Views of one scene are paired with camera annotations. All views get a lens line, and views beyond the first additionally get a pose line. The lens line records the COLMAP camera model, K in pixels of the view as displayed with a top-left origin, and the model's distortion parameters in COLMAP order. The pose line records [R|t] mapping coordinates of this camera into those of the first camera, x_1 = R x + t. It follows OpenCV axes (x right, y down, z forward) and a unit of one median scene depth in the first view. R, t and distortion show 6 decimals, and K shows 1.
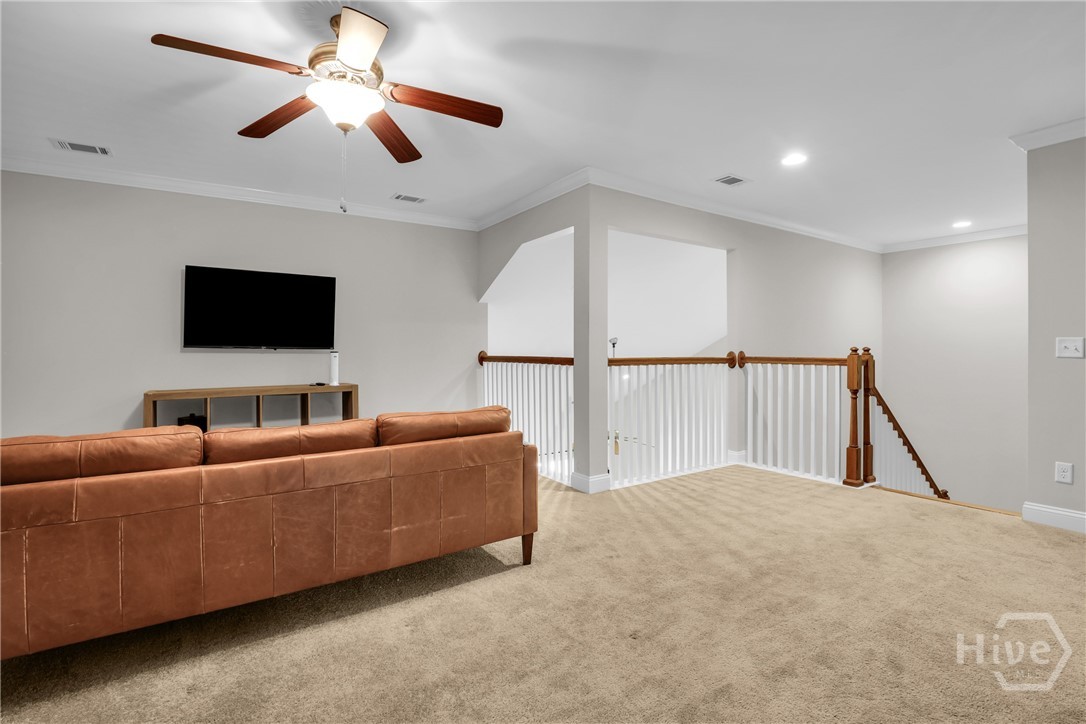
lens RADIAL K [[506.8, 0, 547.9], [0, 506.8, 352.2], [0, 0, 1]] dist [-0.001526, -0.000048]
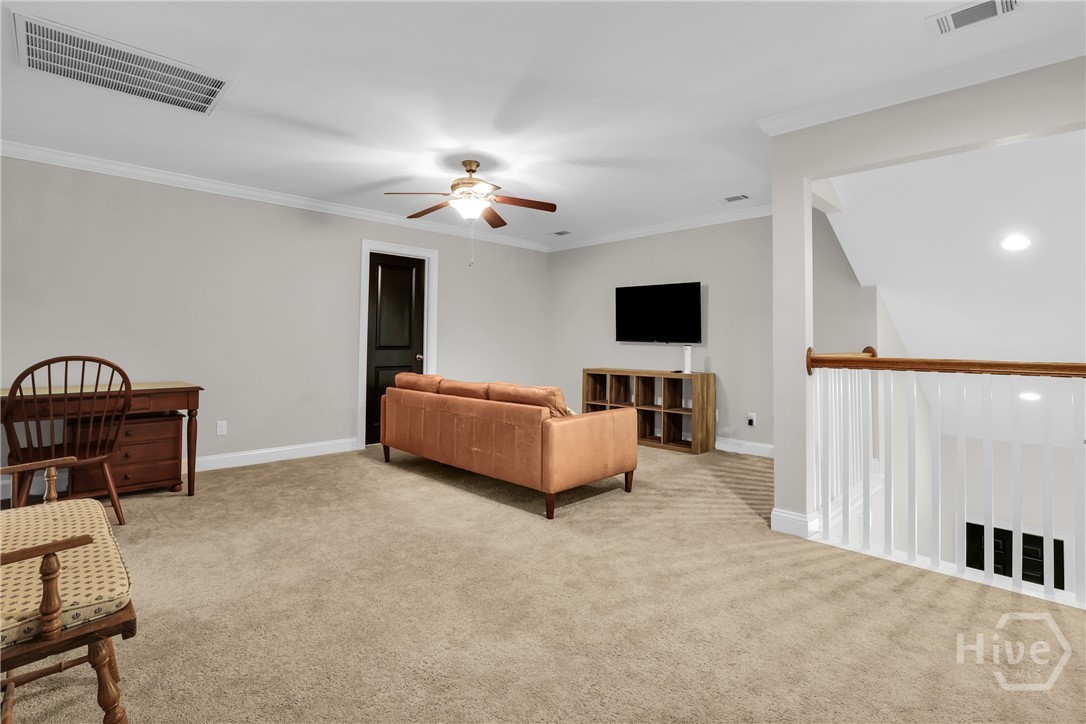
lens RADIAL K [[506.8, 0, 547.9], [0, 506.8, 352.2], [0, 0, 1]] dist [-0.001526, -0.000048]
pose [[0.197709, 0.021354, -0.980028, 0.833859], [-0.014652, 0.999715, 0.018827, -0.002770], [0.980151, 0.010637, 0.197965, 0.544684]]
